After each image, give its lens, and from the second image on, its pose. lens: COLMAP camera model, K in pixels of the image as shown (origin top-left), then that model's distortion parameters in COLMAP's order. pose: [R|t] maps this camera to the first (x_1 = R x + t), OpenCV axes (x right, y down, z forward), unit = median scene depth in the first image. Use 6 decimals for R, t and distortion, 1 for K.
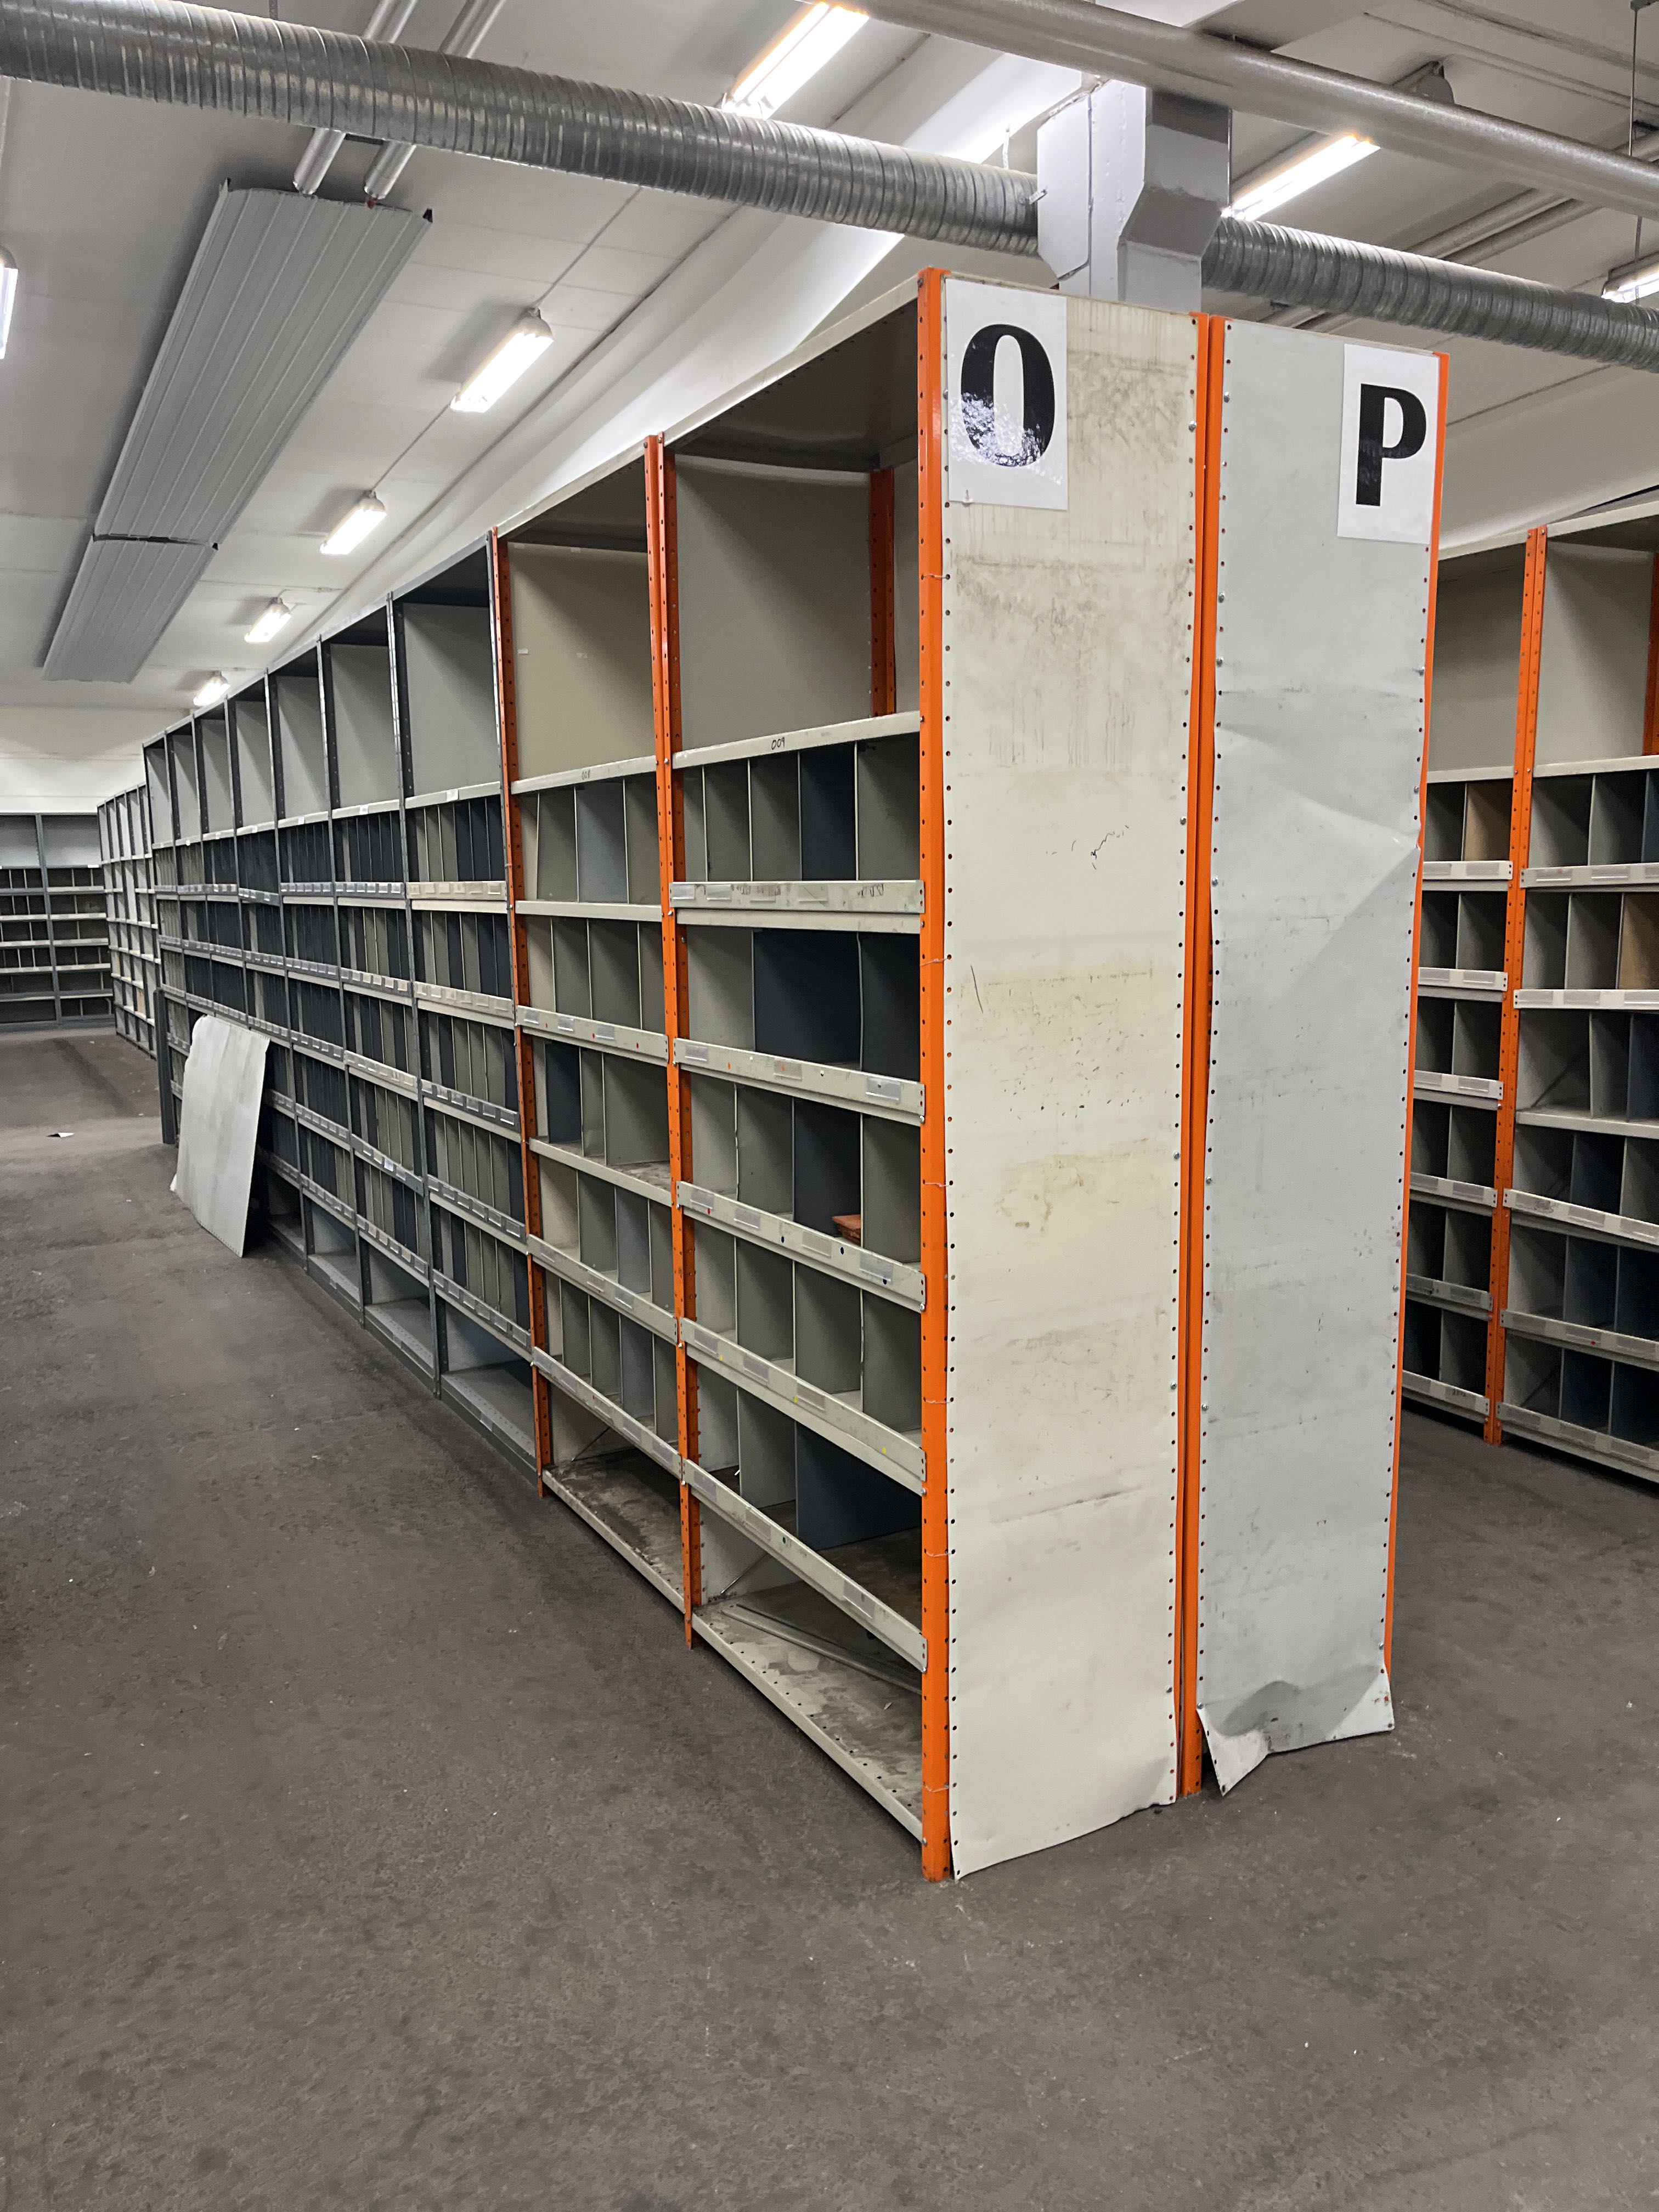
lens RADIAL K [[1686.2, 0, 830.6], [0, 1686.2, 1100.8], [0, 0, 1]] dist [0.072497, -0.089027]
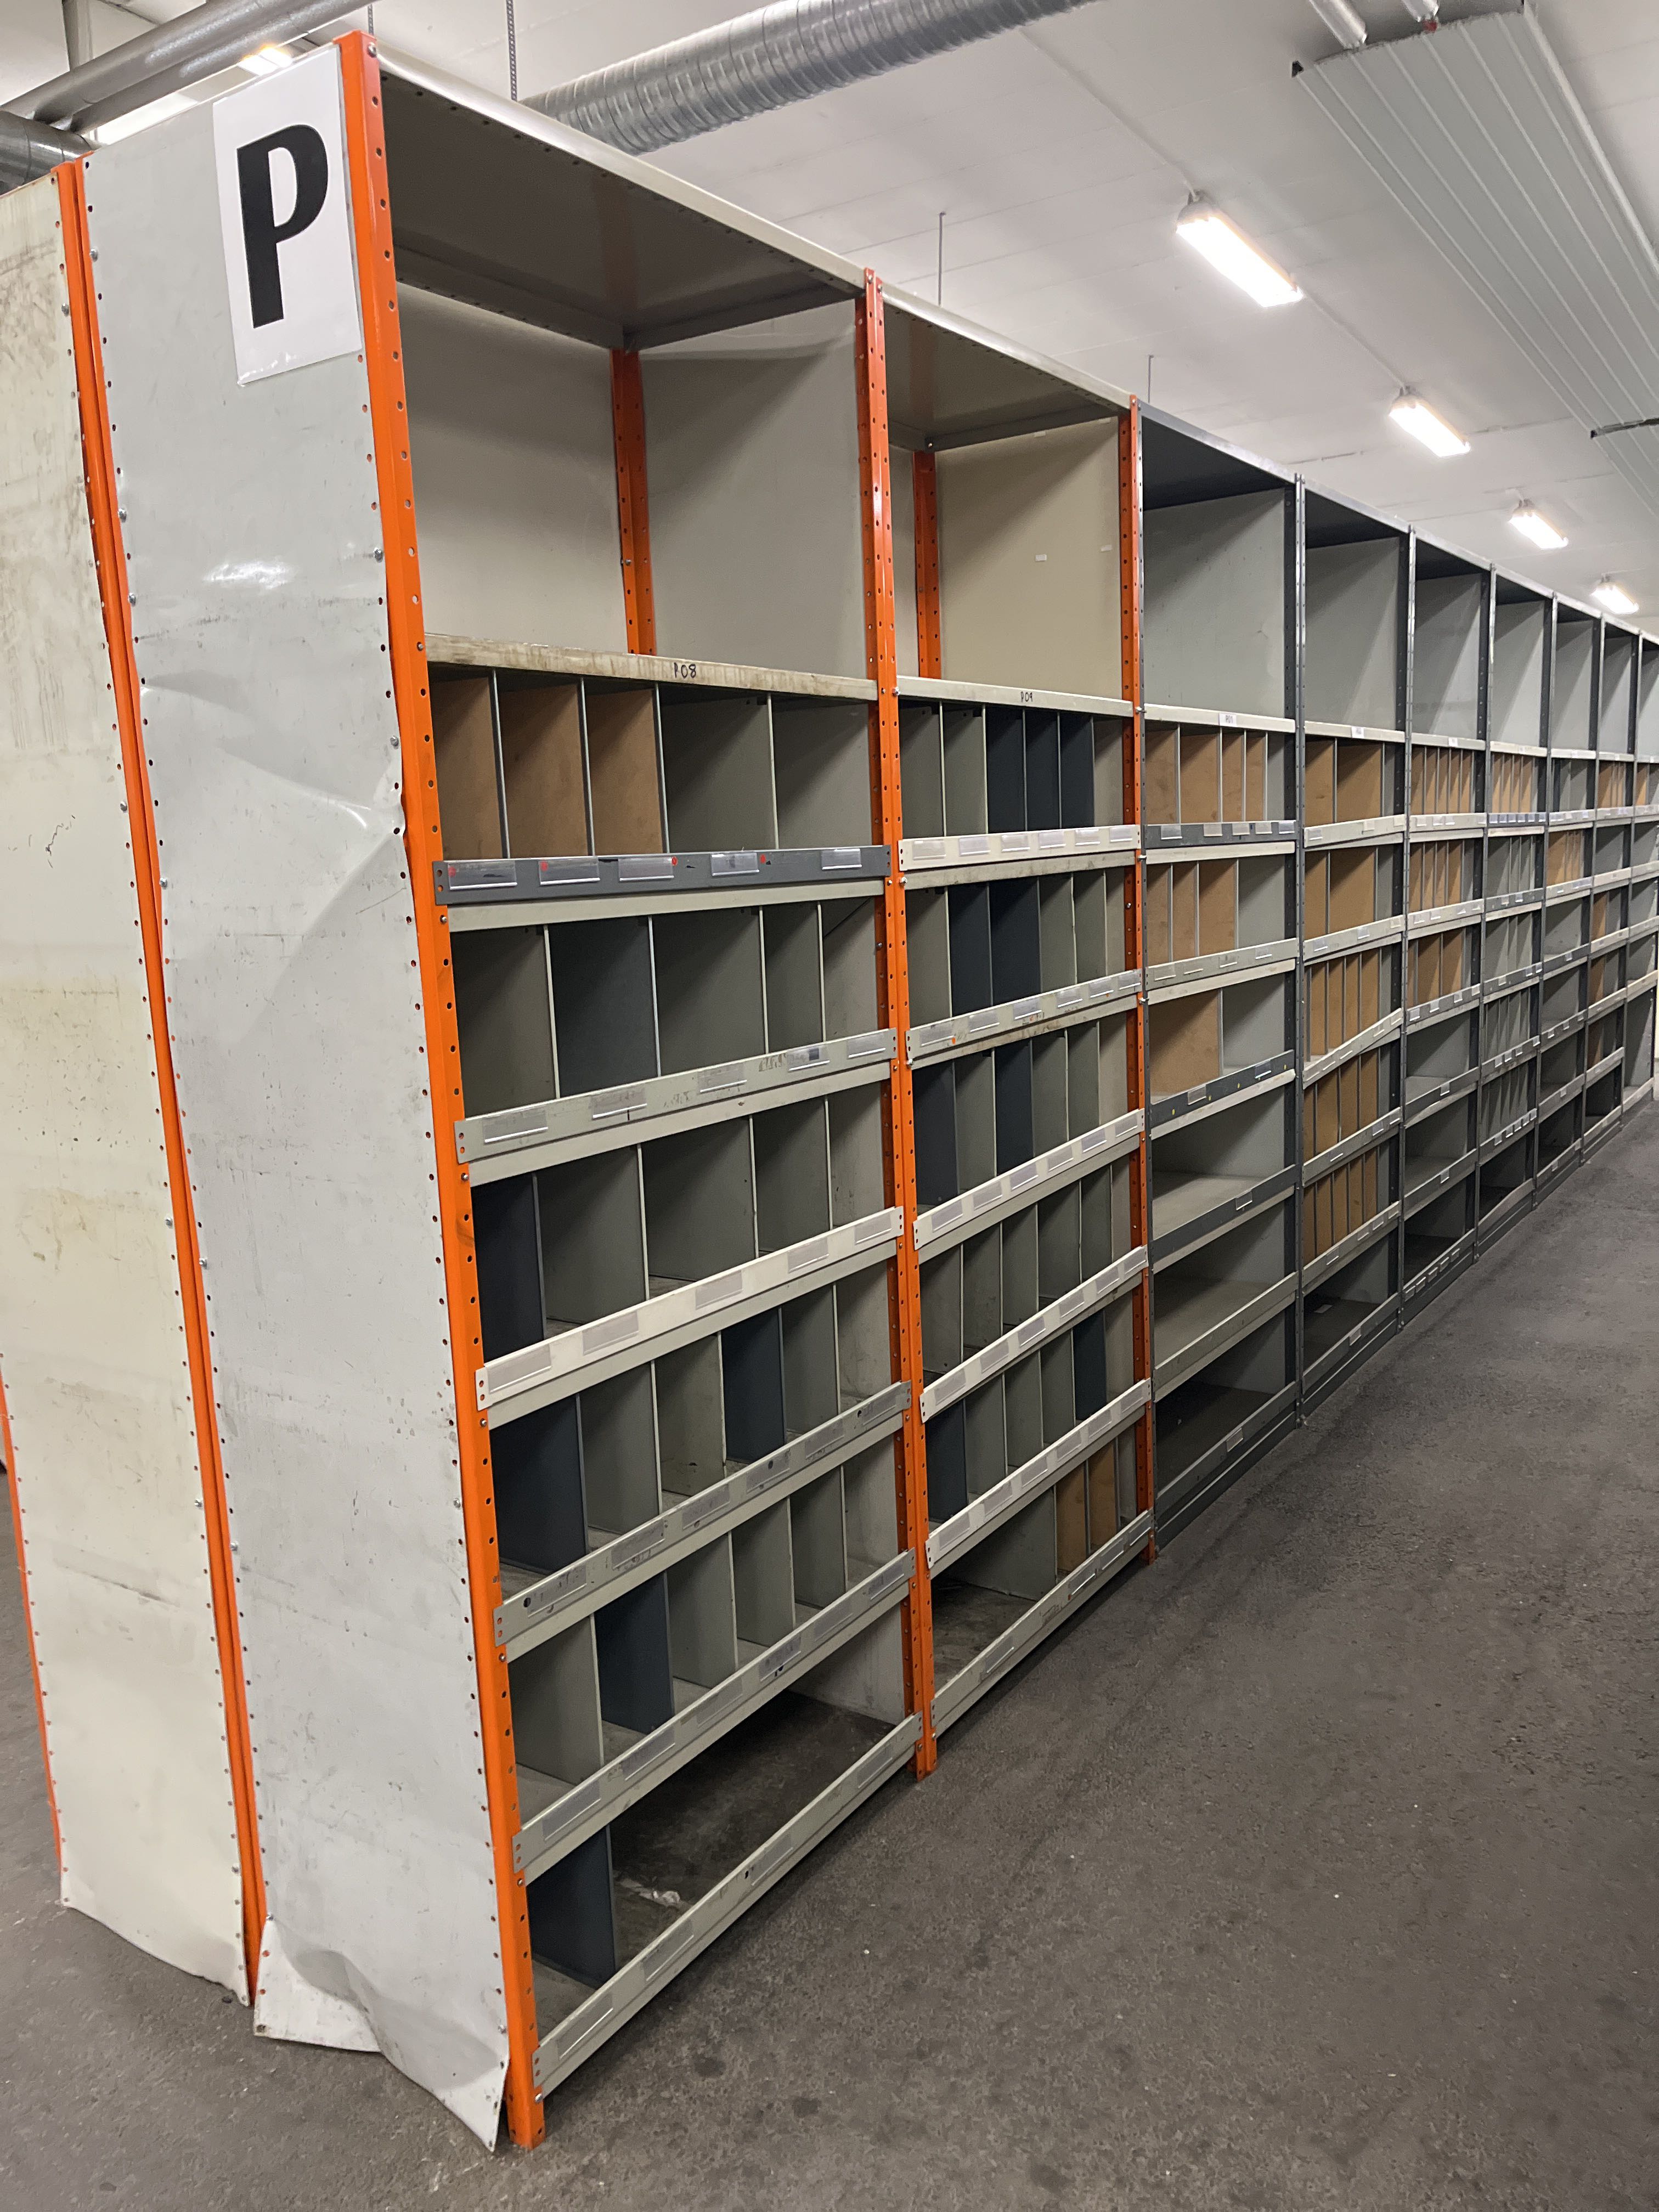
lens RADIAL K [[1686.2, 0, 824.0], [0, 1686.2, 1097.5], [0, 0, 1]] dist [0.072497, -0.089027]
pose [[0.453100, 0.133045, -0.881476, 1.084660], [-0.092055, 0.990497, 0.102182, -0.142026], [0.886694, 0.034846, 0.461041, 0.927784]]
